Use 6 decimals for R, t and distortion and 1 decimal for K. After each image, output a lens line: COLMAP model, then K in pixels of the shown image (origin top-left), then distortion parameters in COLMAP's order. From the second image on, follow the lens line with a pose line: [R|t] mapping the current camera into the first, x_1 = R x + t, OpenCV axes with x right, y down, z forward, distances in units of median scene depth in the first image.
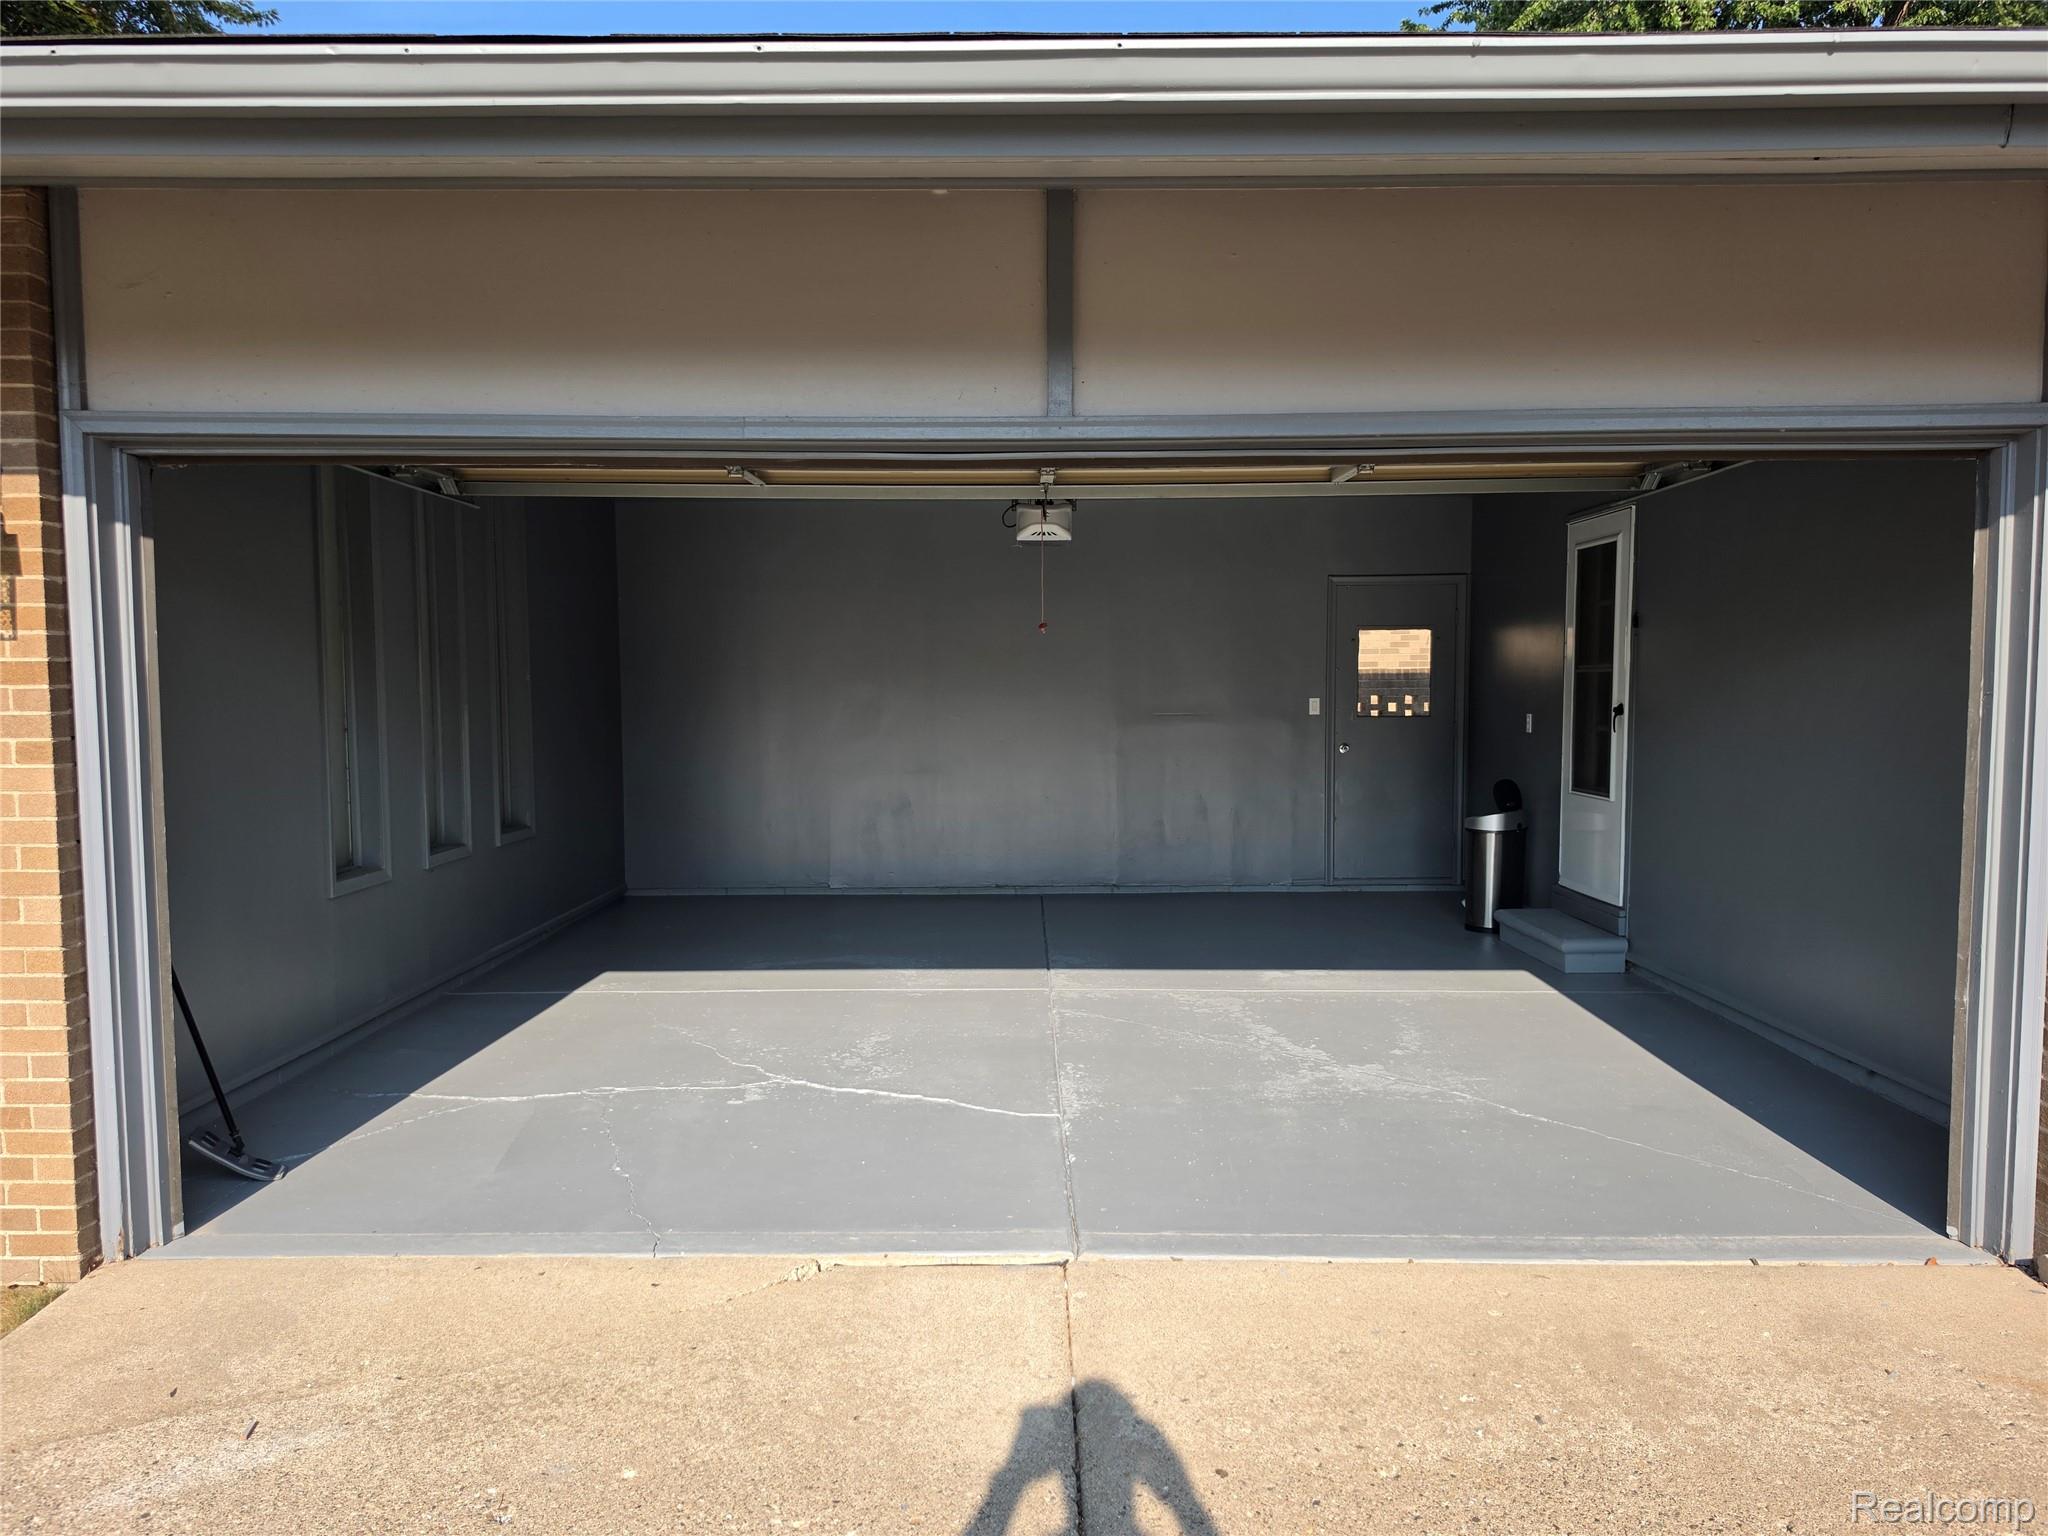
lens RADIAL K [[1370.1, 0, 1022.9], [0, 1370.1, 773.2], [0, 0, 1]] dist [0.002409, 0.000198]
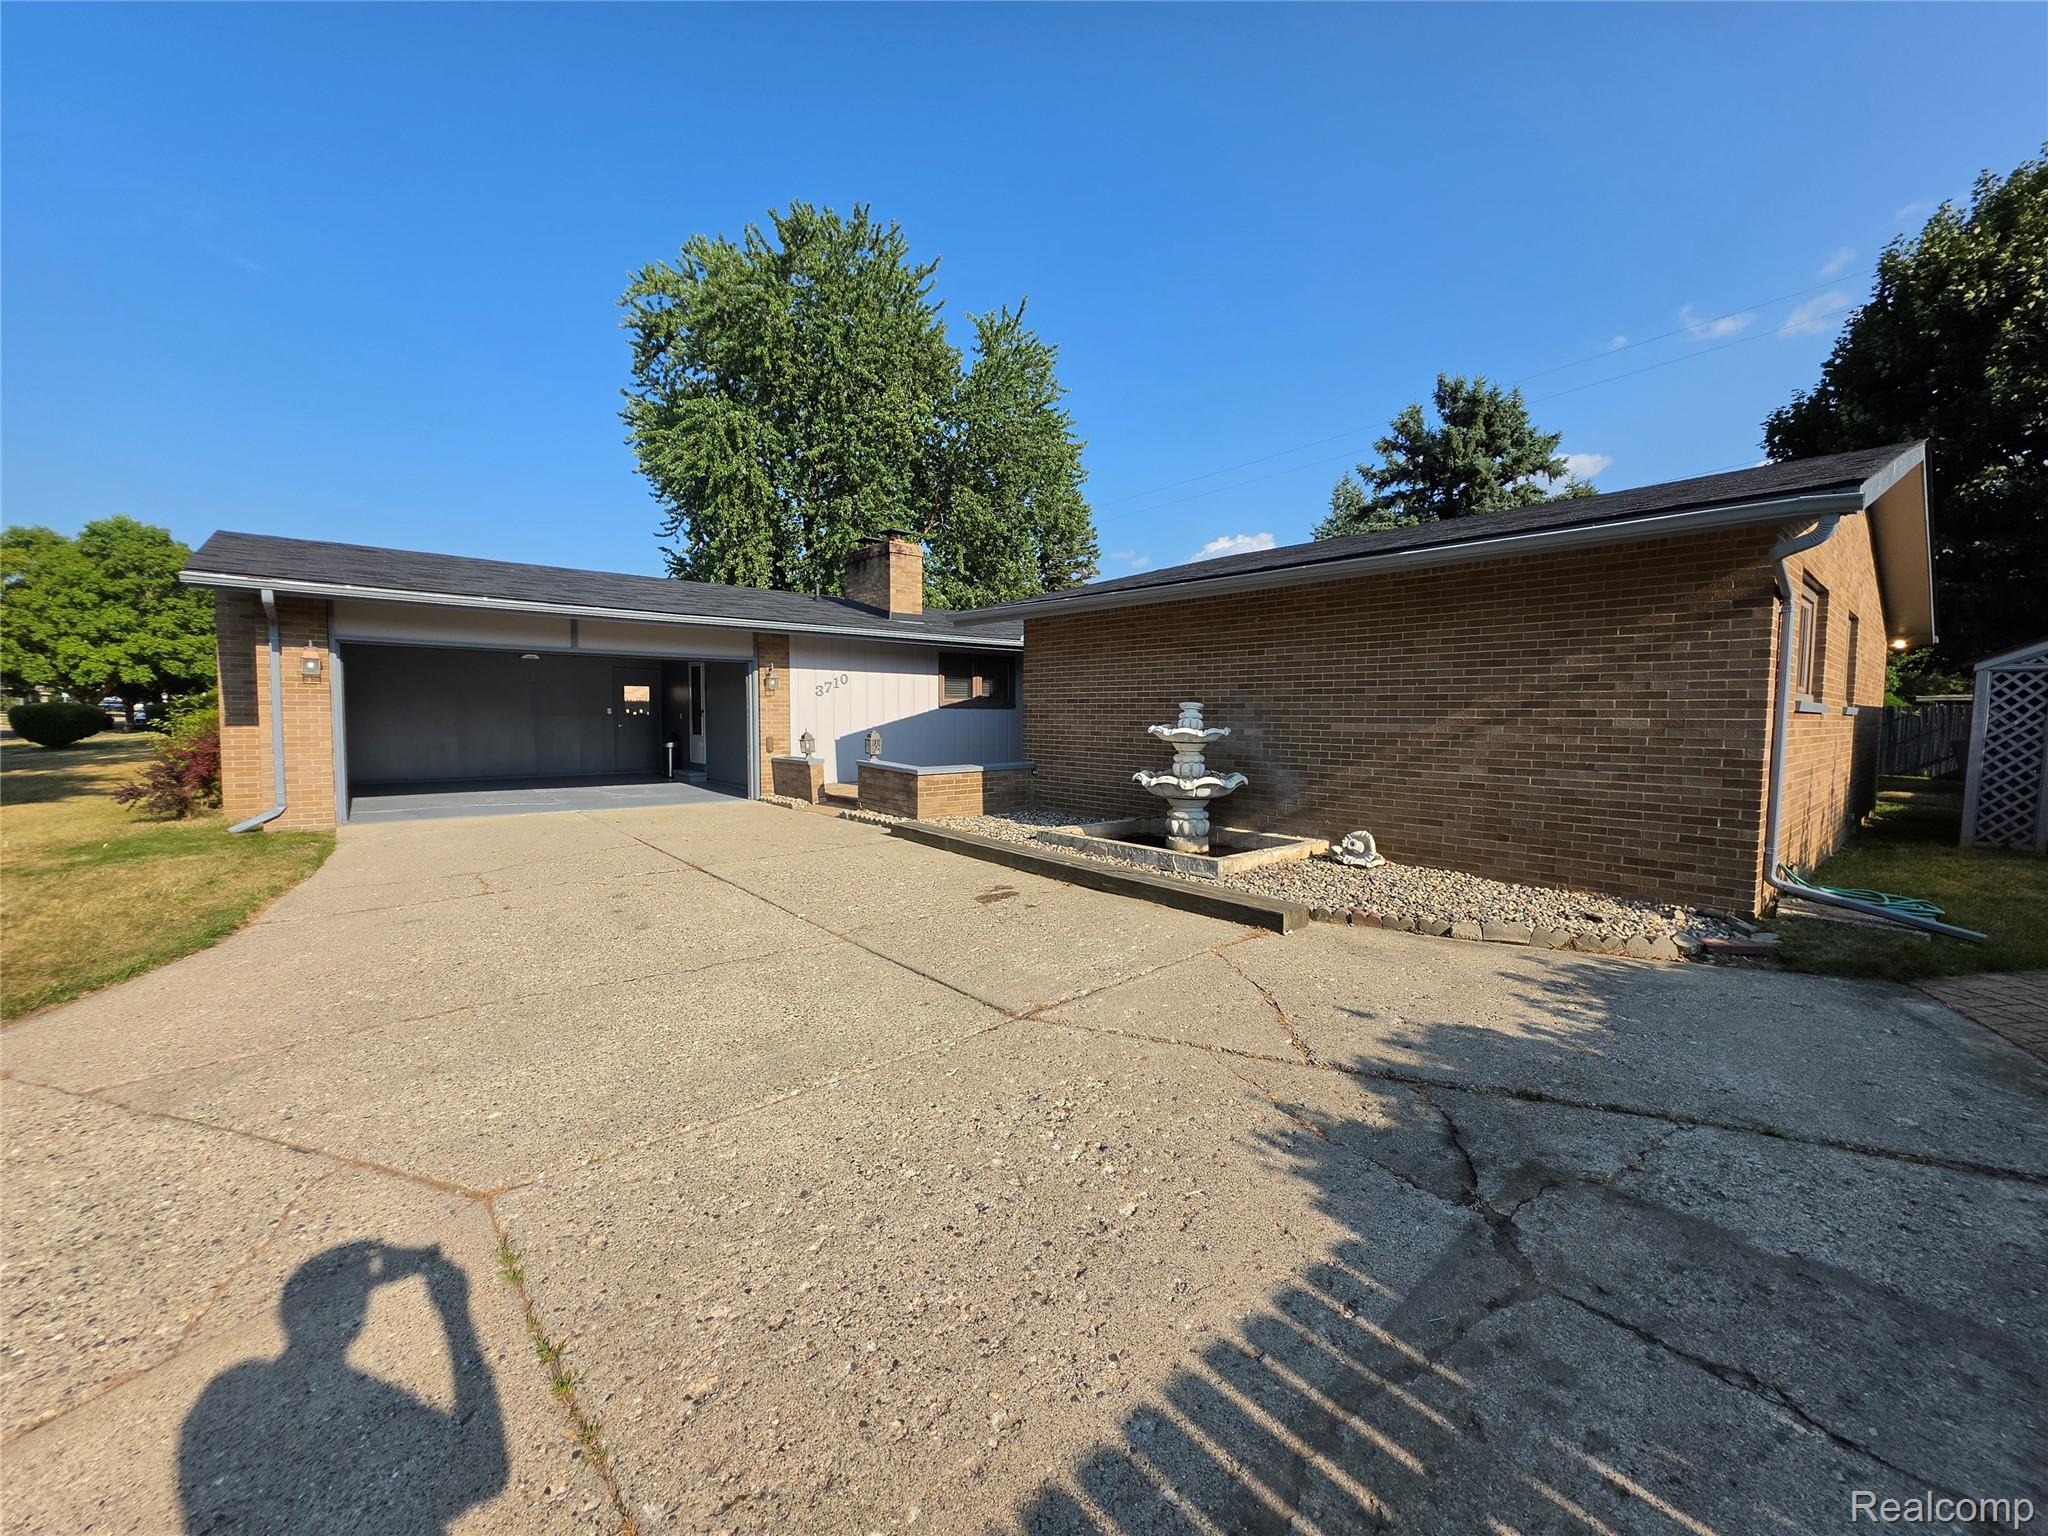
lens RADIAL K [[819.1, 0, 1021.9], [0, 819.1, 769.9], [0, 0, 1]] dist [-0.007115, -0.000276]
pose [[0.756718, -0.038484, 0.652608, -0.313858], [0.034375, 0.999227, 0.019065, 0.086863], [-0.652837, 0.008007, 0.757456, -1.071959]]
